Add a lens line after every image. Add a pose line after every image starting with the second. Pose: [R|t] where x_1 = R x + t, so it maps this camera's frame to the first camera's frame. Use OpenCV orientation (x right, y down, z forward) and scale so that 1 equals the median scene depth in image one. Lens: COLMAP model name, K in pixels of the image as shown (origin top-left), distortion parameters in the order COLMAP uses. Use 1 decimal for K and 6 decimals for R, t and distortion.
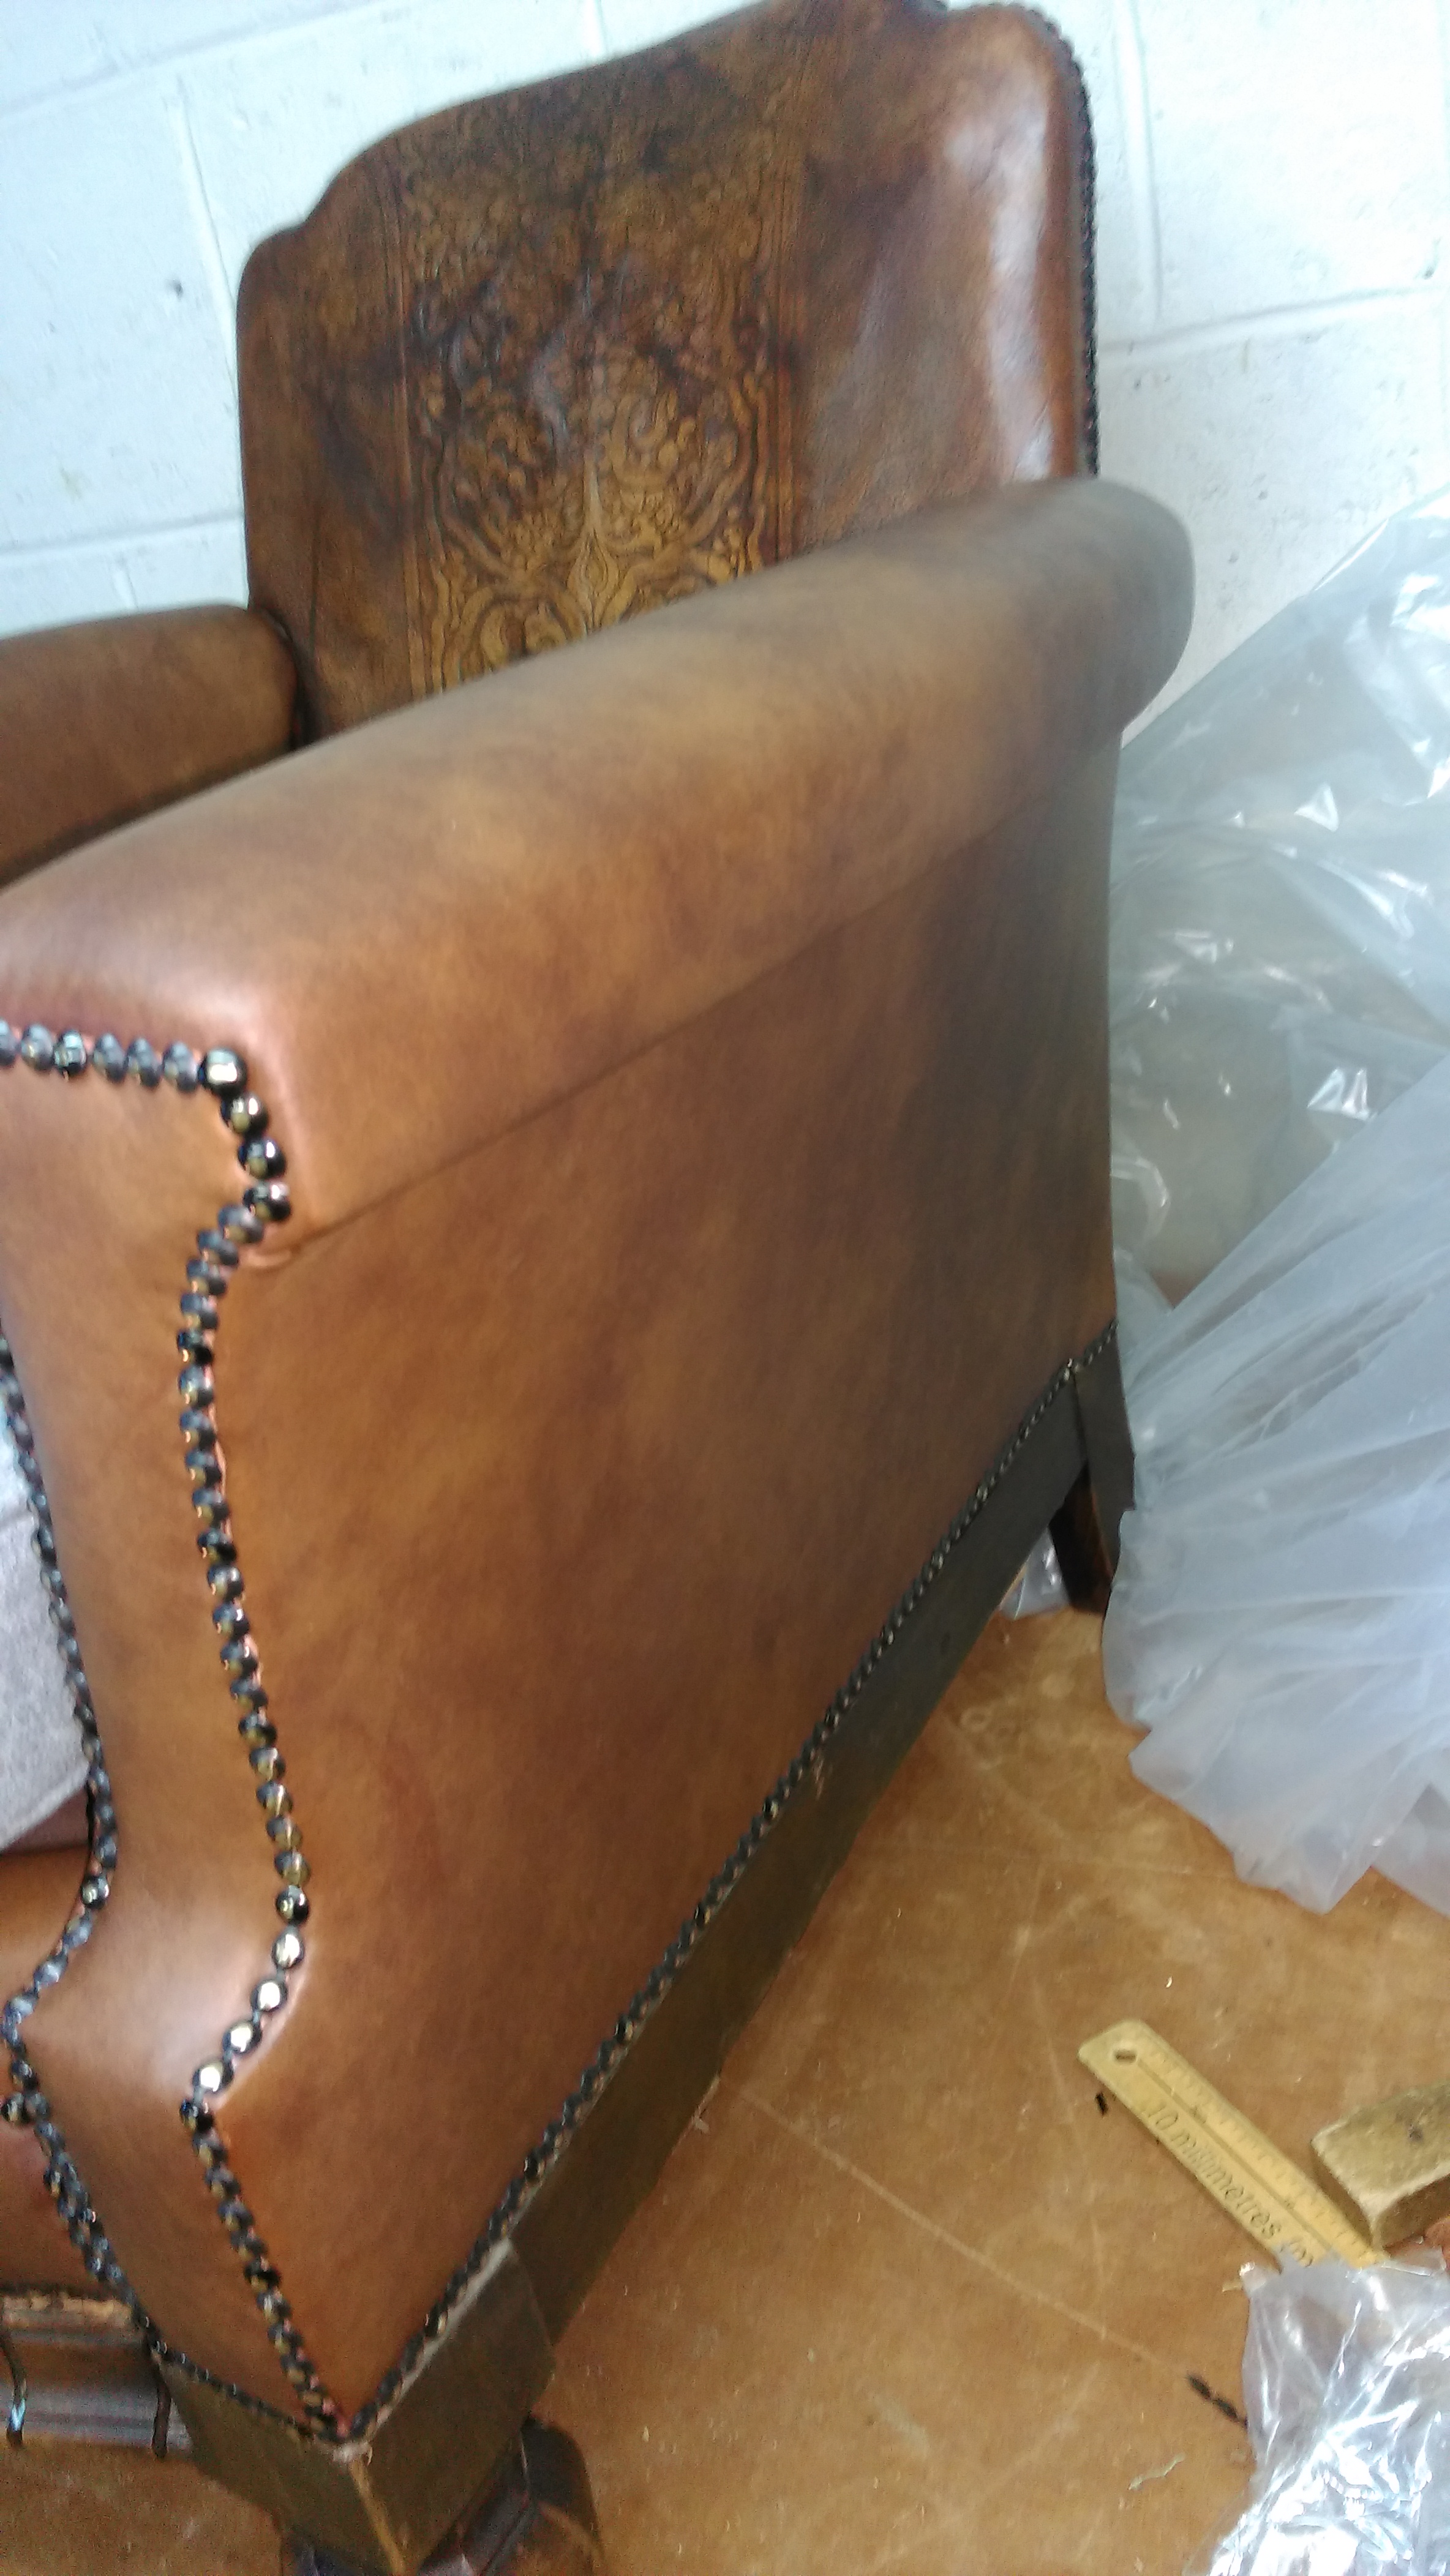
lens RADIAL K [[2139.8, 0, 725.0], [0, 2139.8, 1288.0], [0, 0, 1]] dist [0.125992, -0.210642]
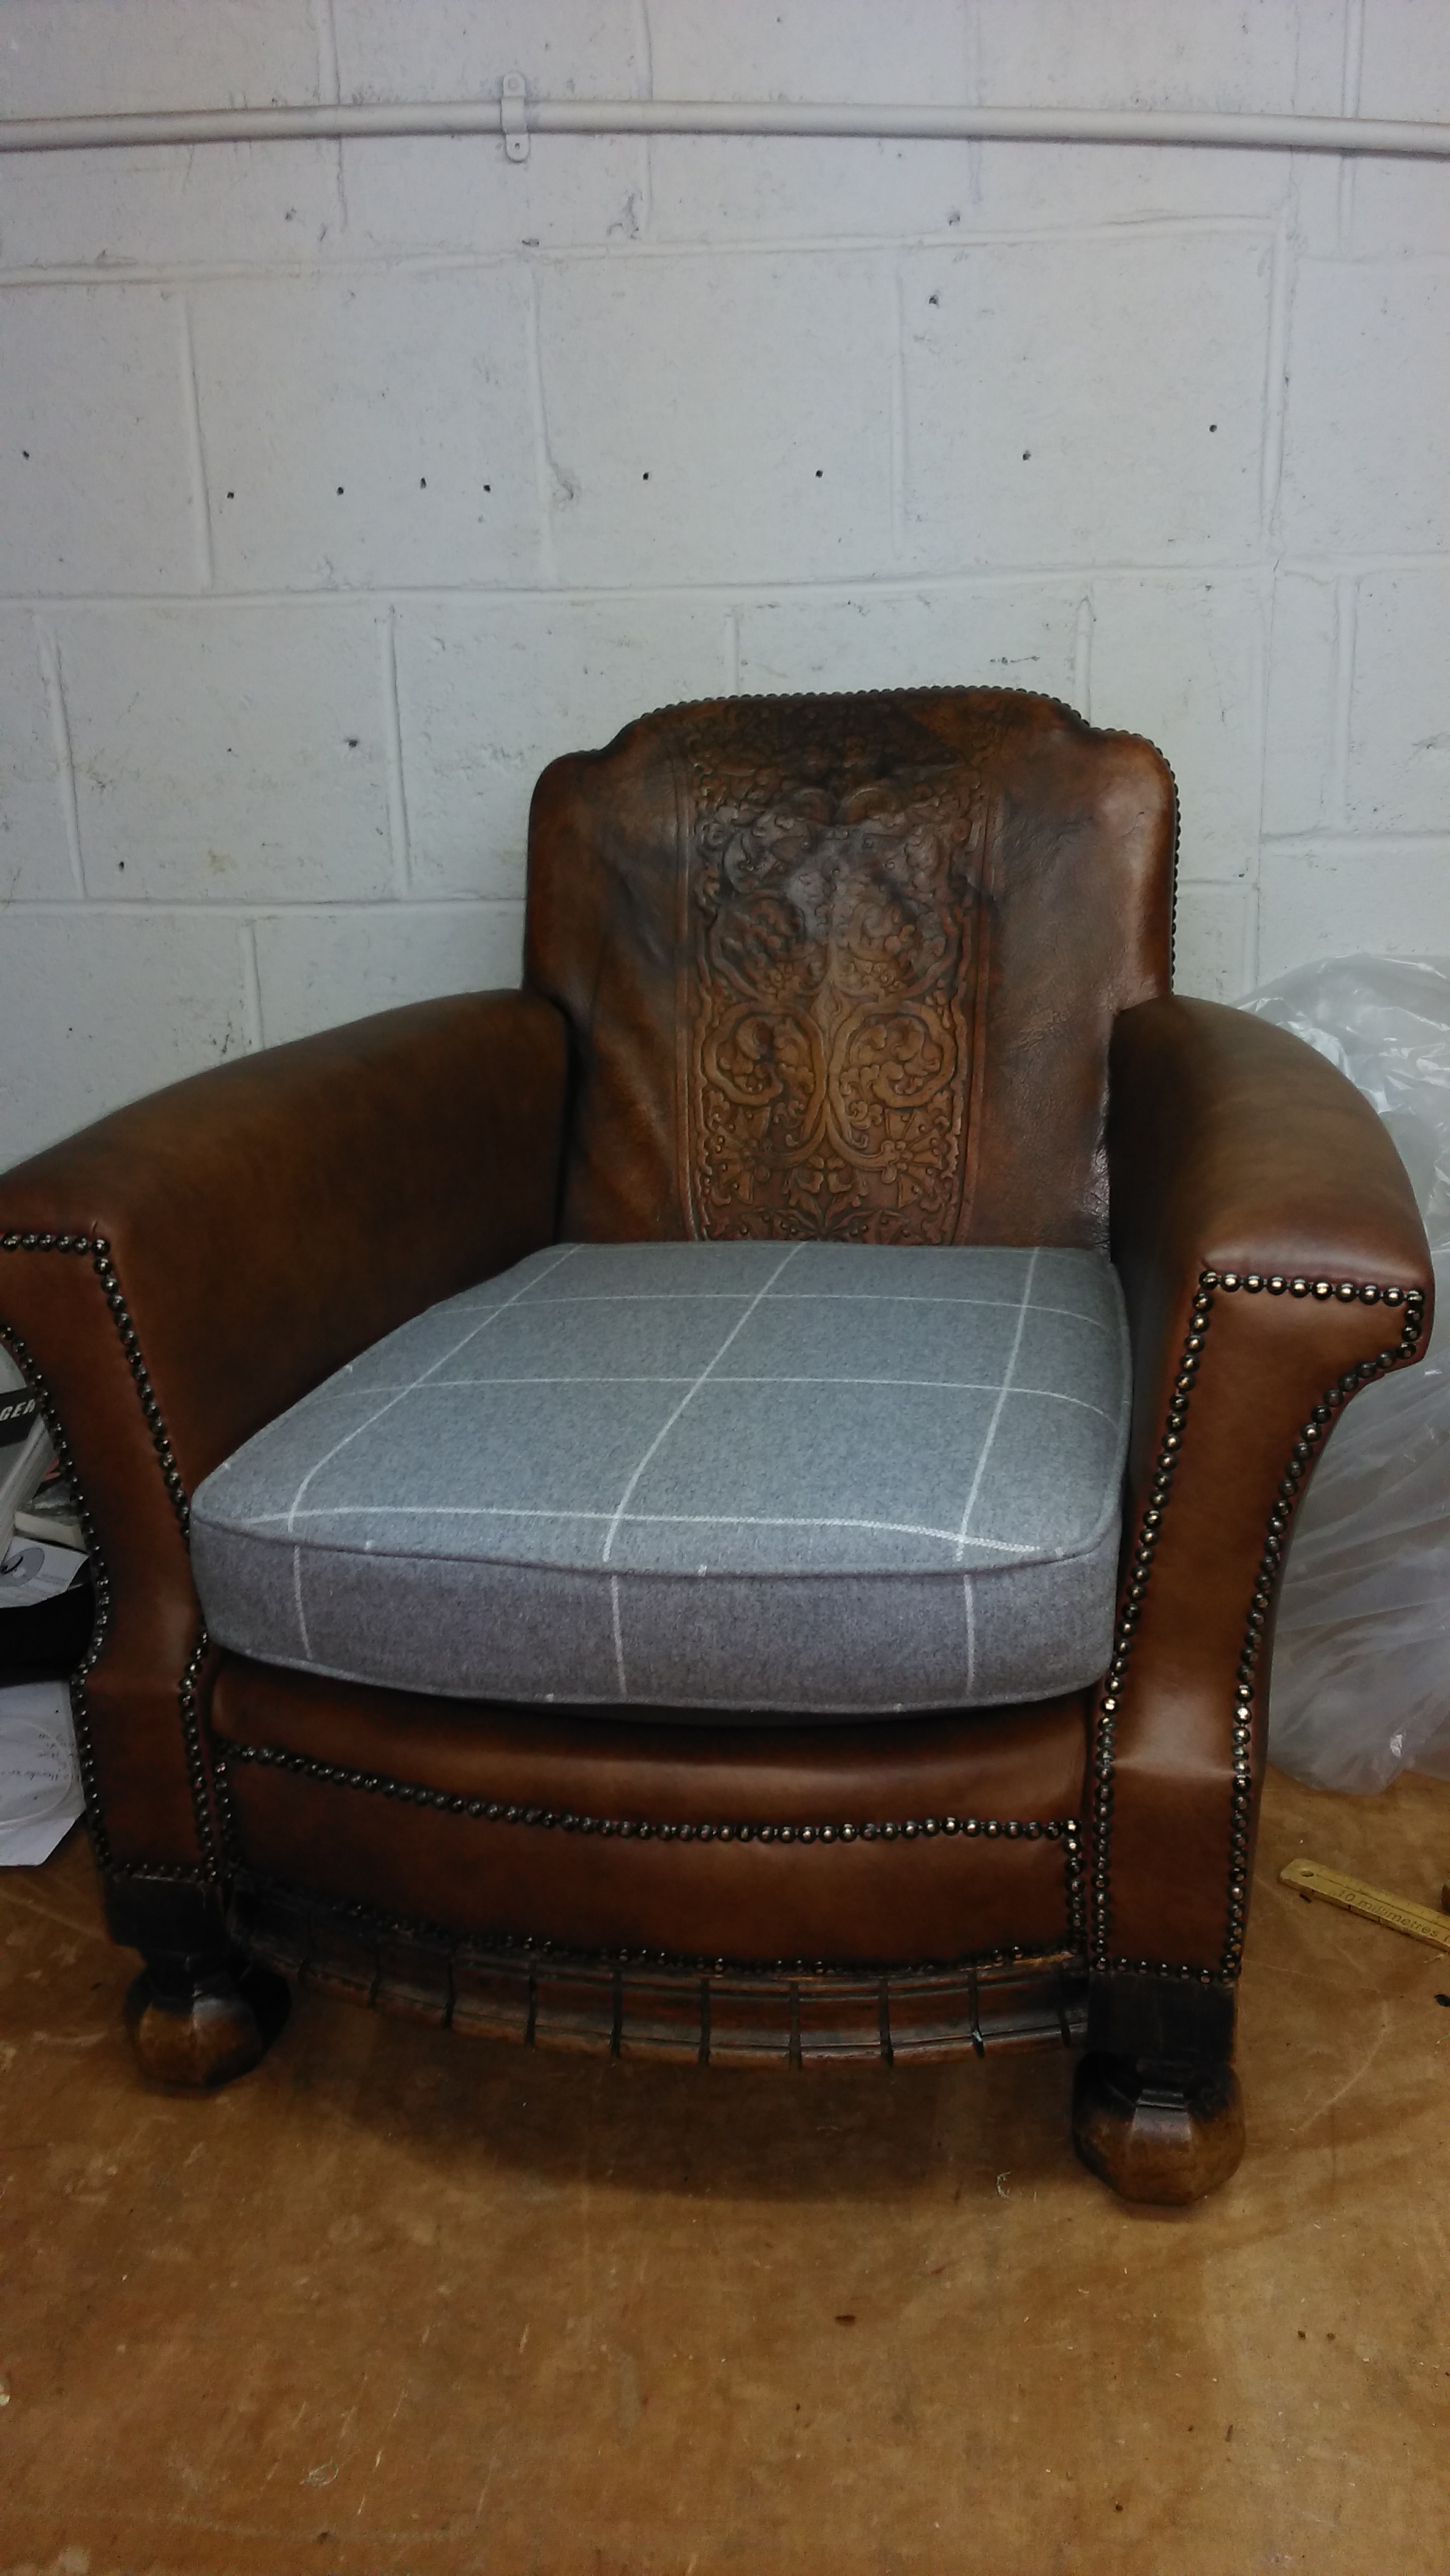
lens RADIAL K [[2139.8, 0, 725.0], [0, 2139.8, 1288.0], [0, 0, 1]] dist [0.125992, -0.210642]
pose [[0.923155, 0.037071, 0.382637, -0.733353], [0.013383, 0.991637, -0.128359, 0.076439], [-0.384196, 0.123616, 0.914939, -0.386436]]
